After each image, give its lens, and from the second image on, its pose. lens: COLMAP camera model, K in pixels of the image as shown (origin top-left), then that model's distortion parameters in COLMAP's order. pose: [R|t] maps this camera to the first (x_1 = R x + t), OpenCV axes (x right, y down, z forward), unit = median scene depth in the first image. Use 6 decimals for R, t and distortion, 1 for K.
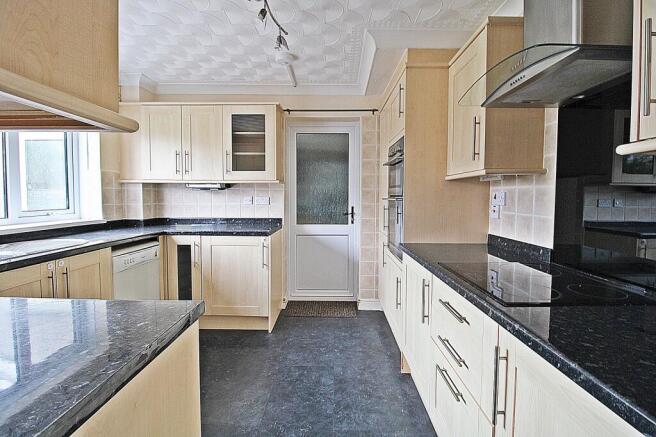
lens RADIAL K [[301.6, 0, 328.8], [0, 301.6, 207.4], [0, 0, 1]] dist [0.001434, -0.000040]
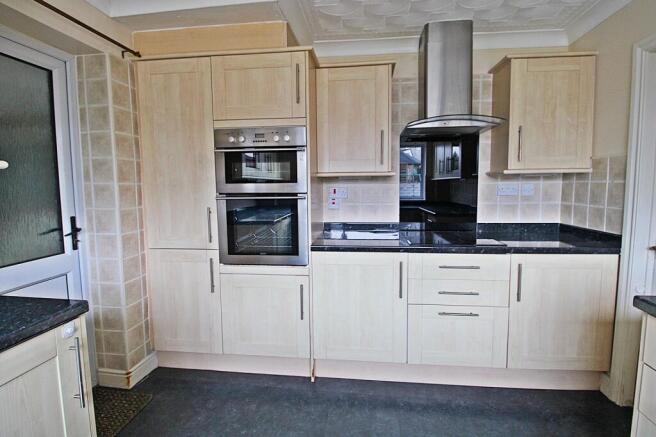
lens RADIAL K [[312.9, 0, 334.3], [0, 312.9, 209.8], [0, 0, 1]] dist [-0.003860, -0.001430]
pose [[0.092892, -0.088872, 0.991702, -0.437456], [0.049123, 0.995205, 0.084585, -0.041268], [-0.994464, 0.040858, 0.096812, 0.531355]]
